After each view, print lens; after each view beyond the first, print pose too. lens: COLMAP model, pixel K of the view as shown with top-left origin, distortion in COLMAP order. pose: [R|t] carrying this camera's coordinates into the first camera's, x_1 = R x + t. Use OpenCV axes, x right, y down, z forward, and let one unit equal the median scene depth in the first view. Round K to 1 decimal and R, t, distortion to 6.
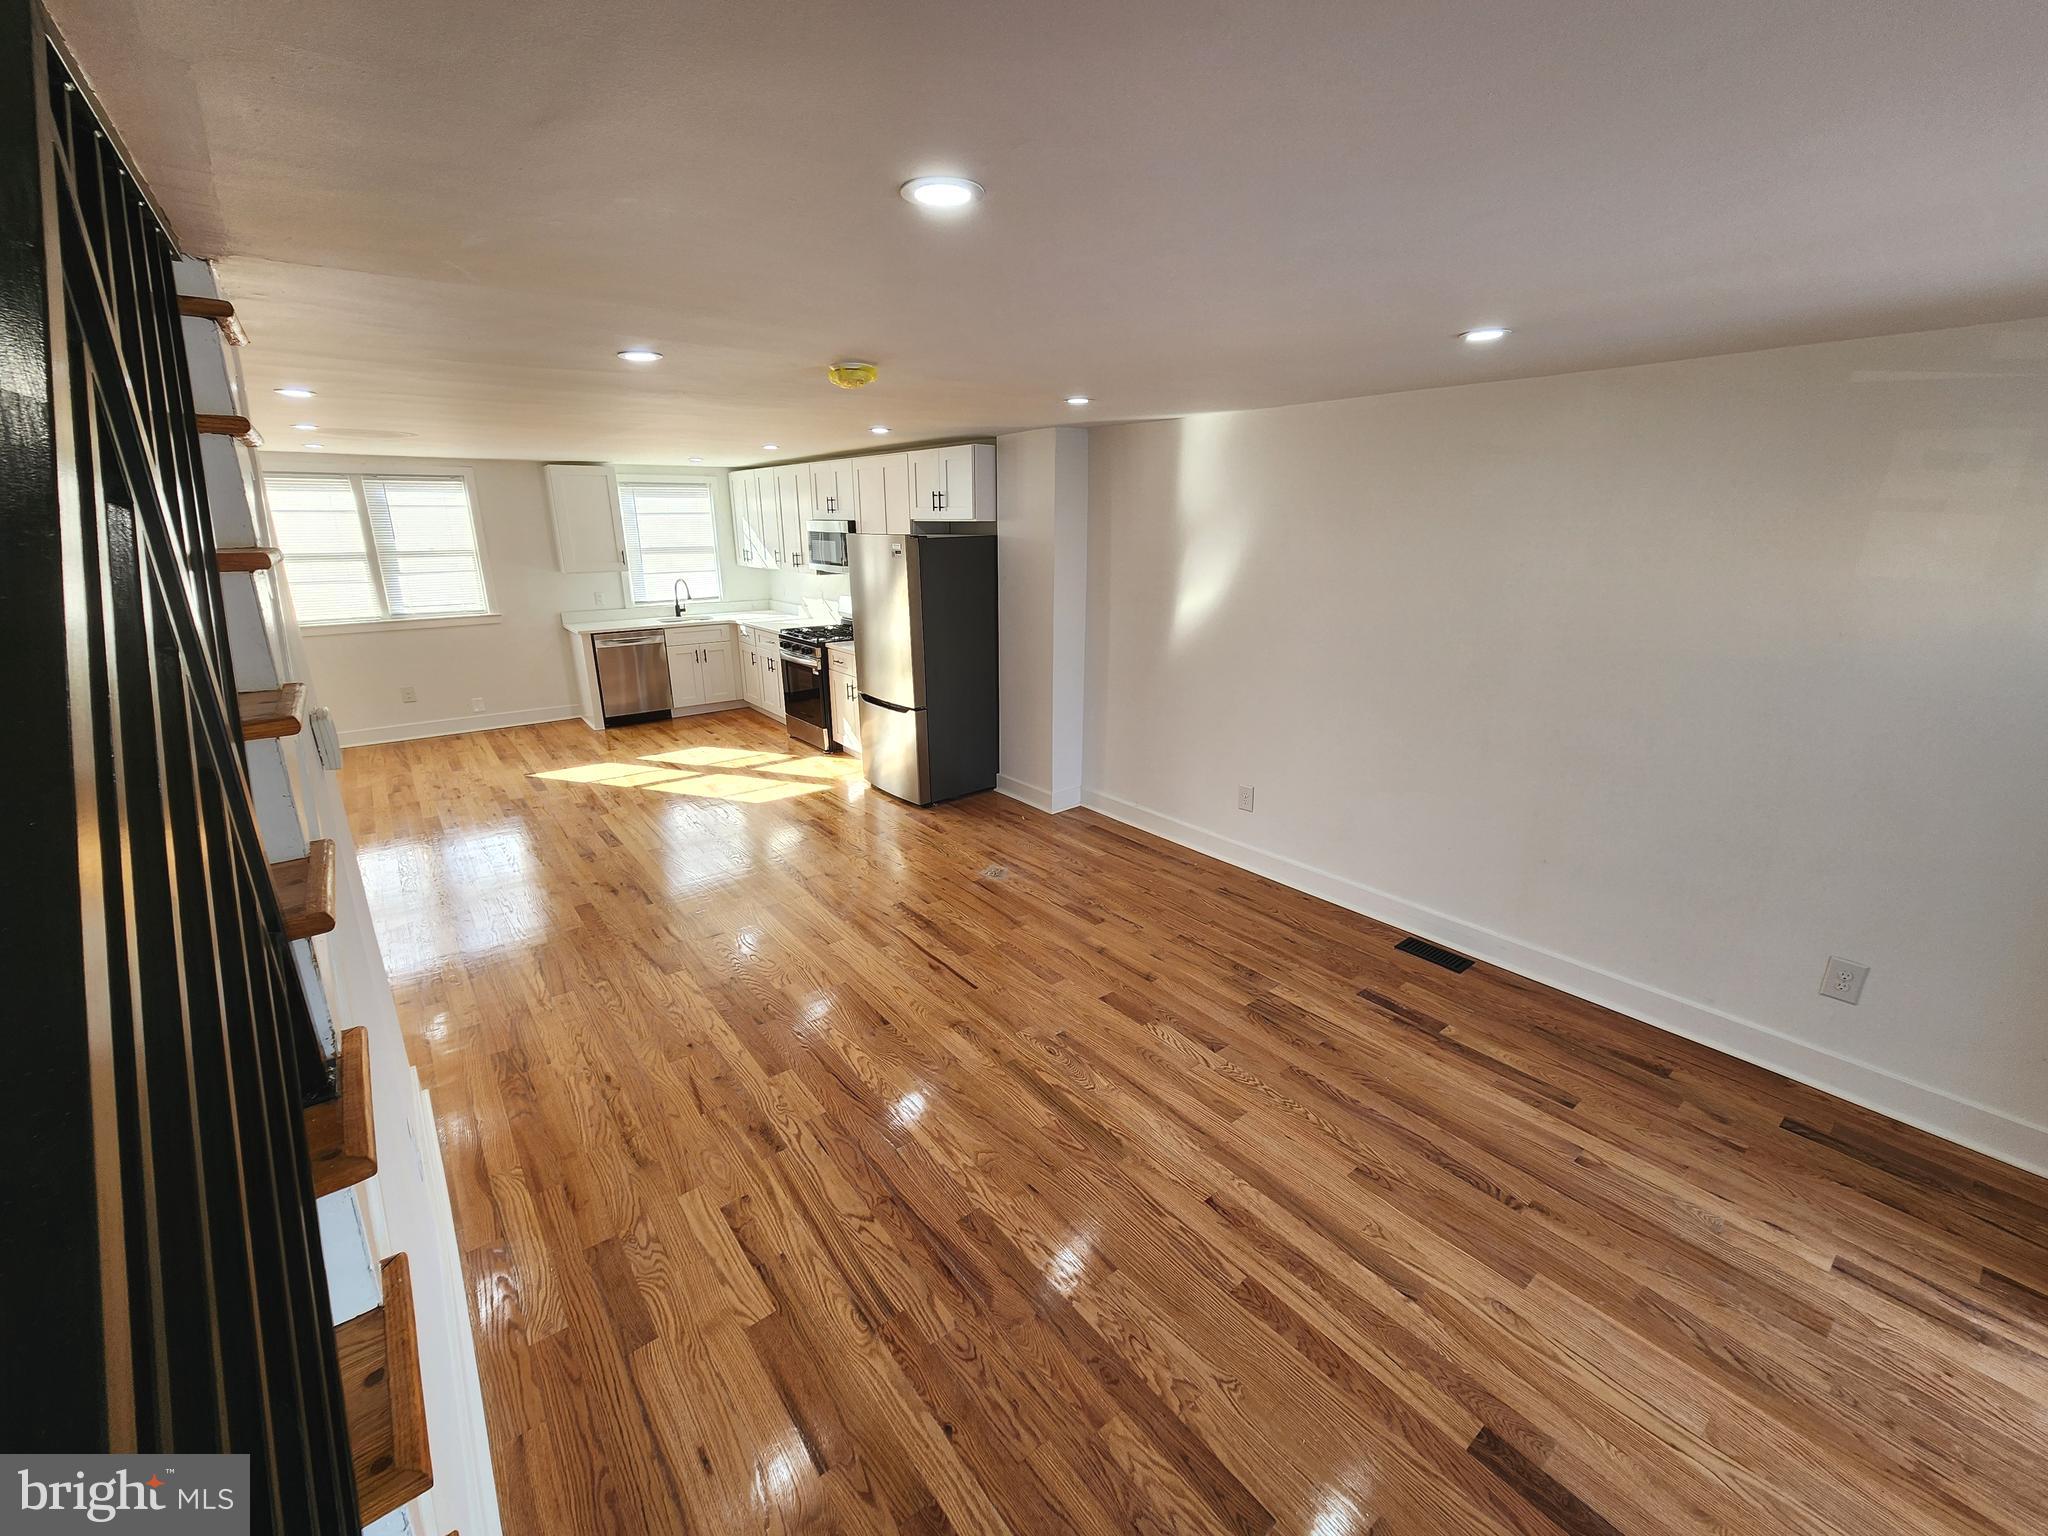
lens RADIAL K [[838.0, 0, 1015.5], [0, 838.0, 766.7], [0, 0, 1]] dist [-0.003409, 0.000512]
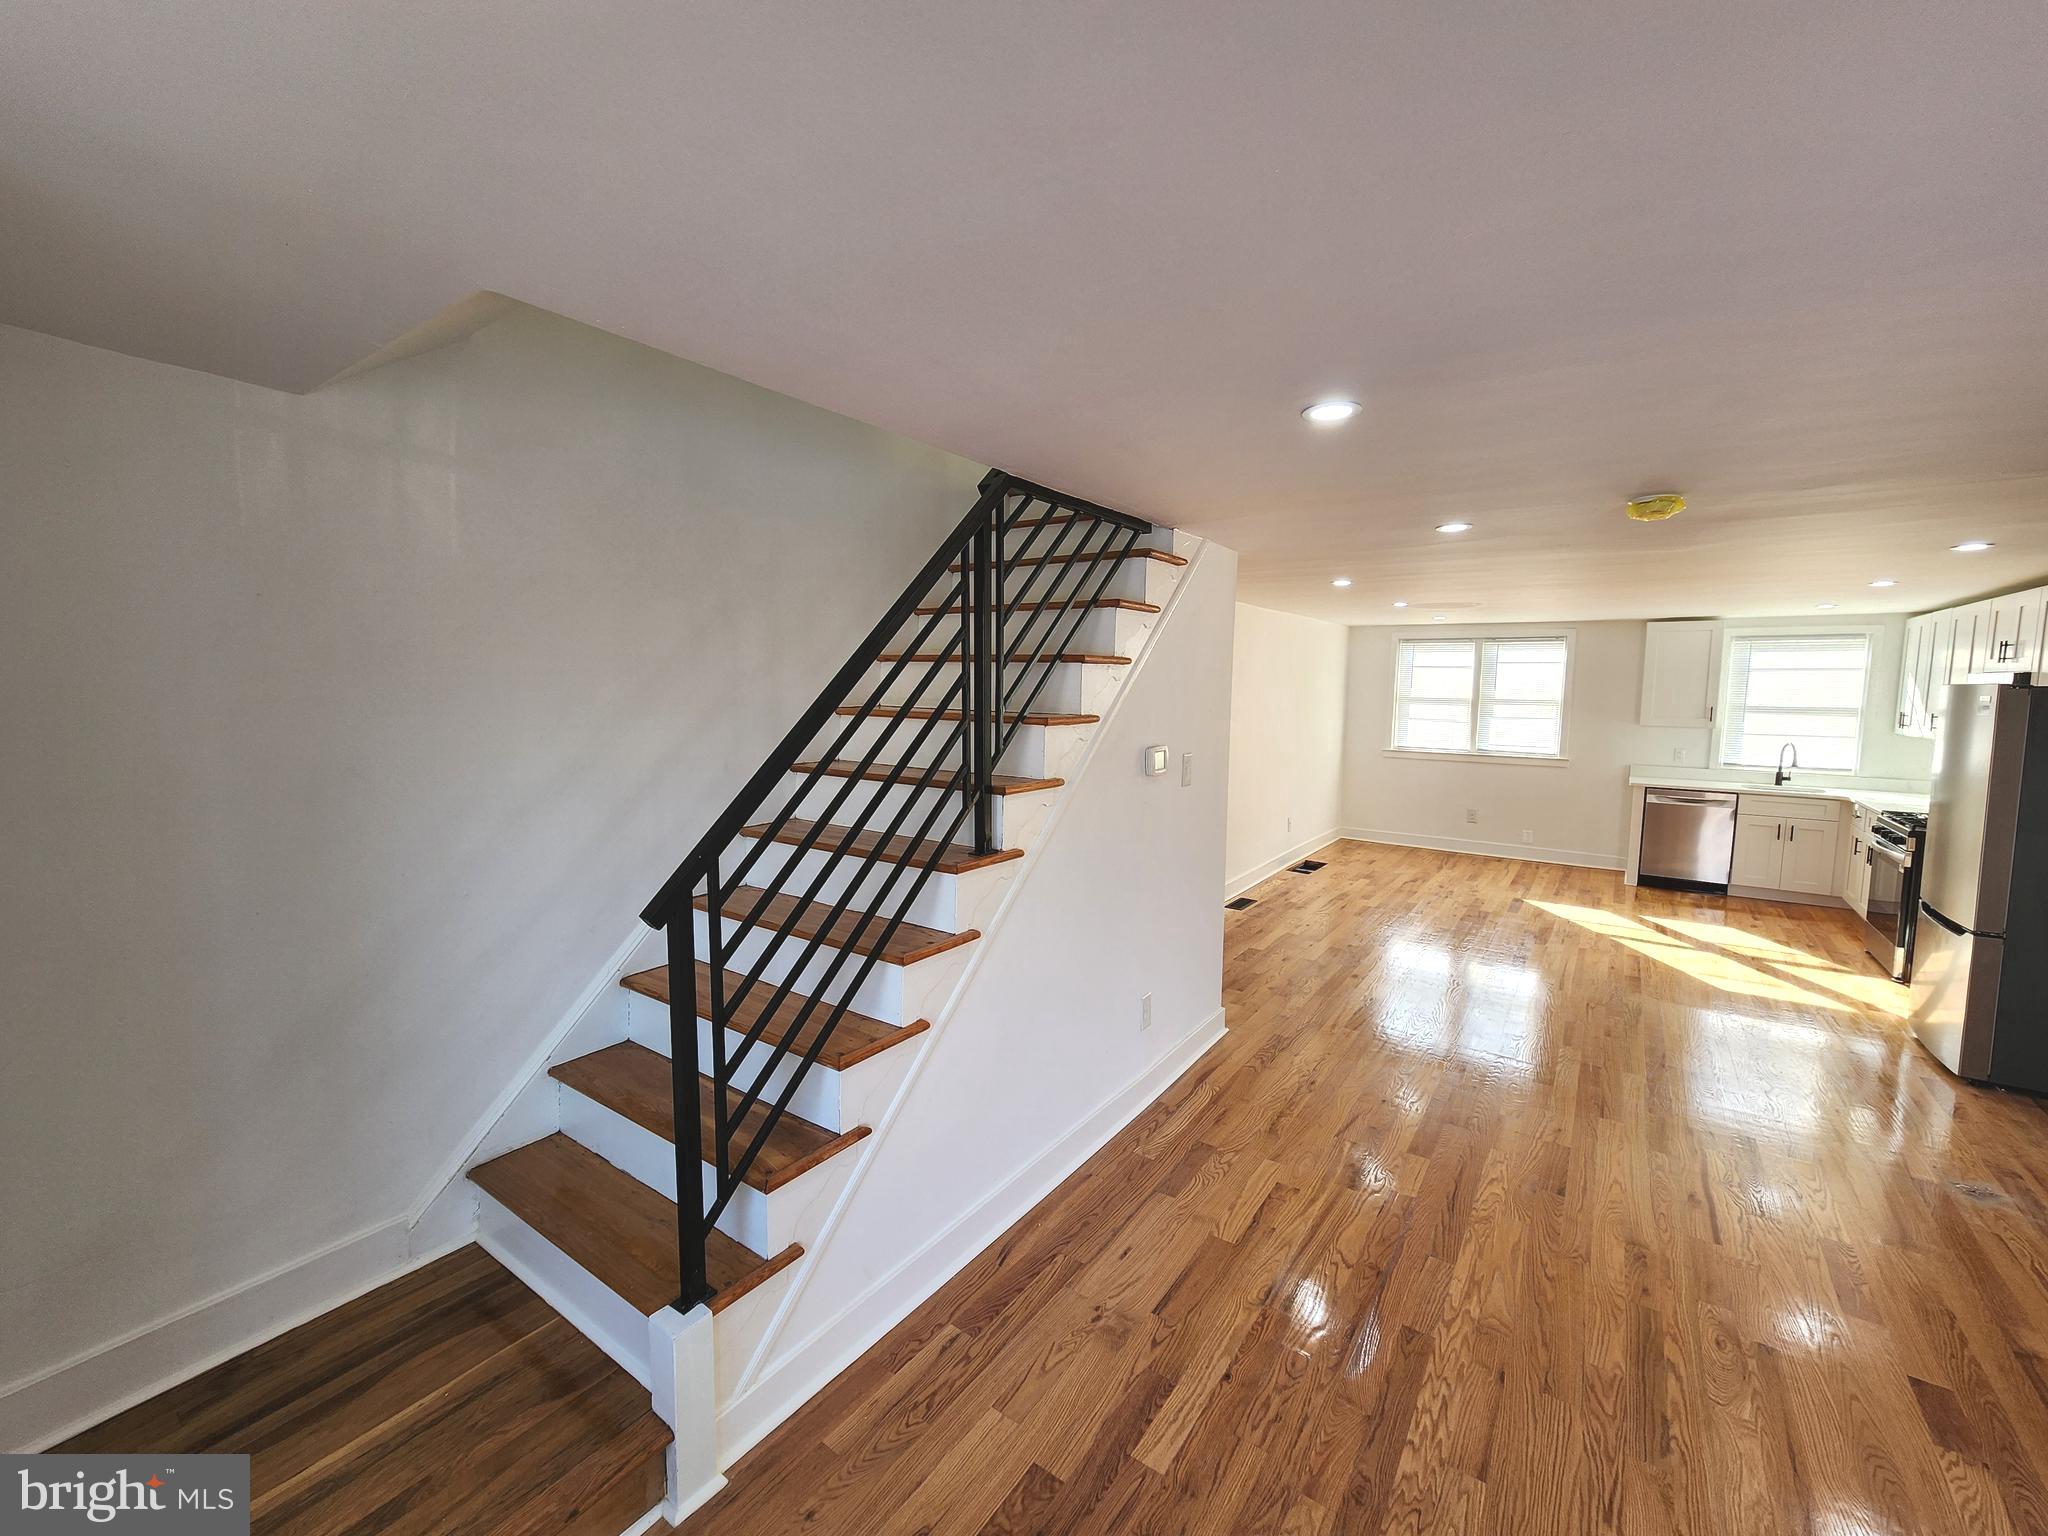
lens RADIAL K [[838.0, 0, 1021.4], [0, 838.0, 768.1], [0, 0, 1]] dist [-0.003409, 0.000512]
pose [[0.285575, 0.104280, -0.952666, 0.538118], [-0.285366, 0.958223, 0.019346, 0.020605], [0.914884, 0.266334, 0.303403, 0.094269]]
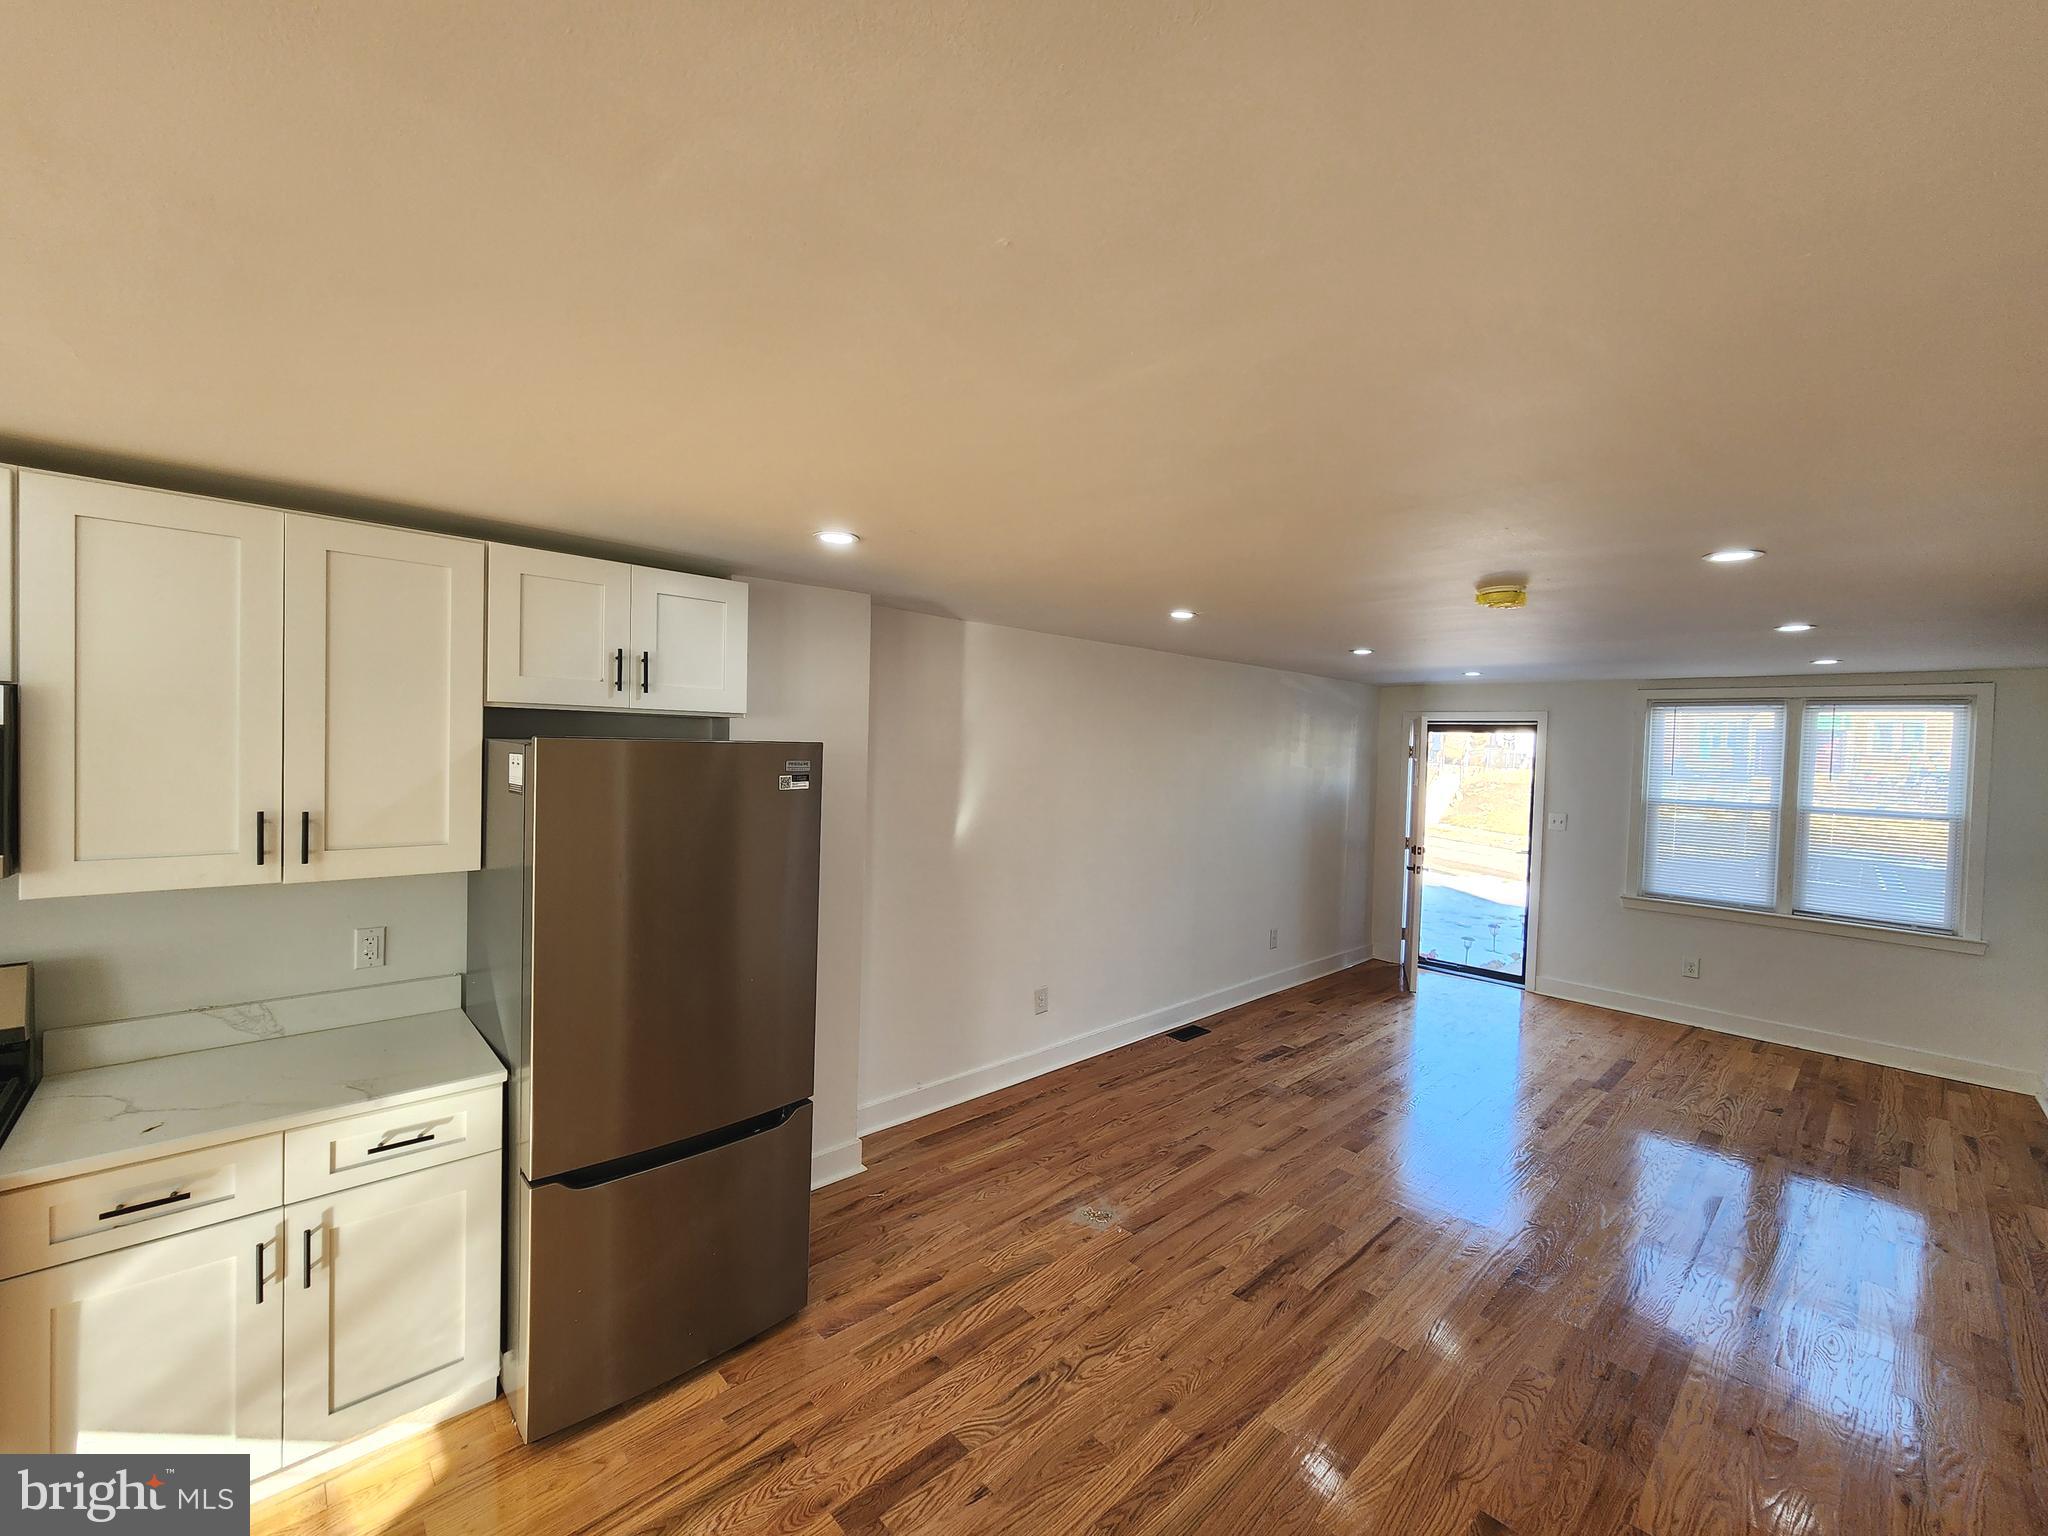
lens RADIAL K [[838.0, 0, 1020.6], [0, 838.0, 766.7], [0, 0, 1]] dist [-0.003409, 0.000512]
pose [[-0.091028, -0.026903, 0.995485, -1.102898], [0.257272, 0.965065, 0.049606, -0.447557], [-0.962042, 0.260626, -0.080927, 1.617847]]
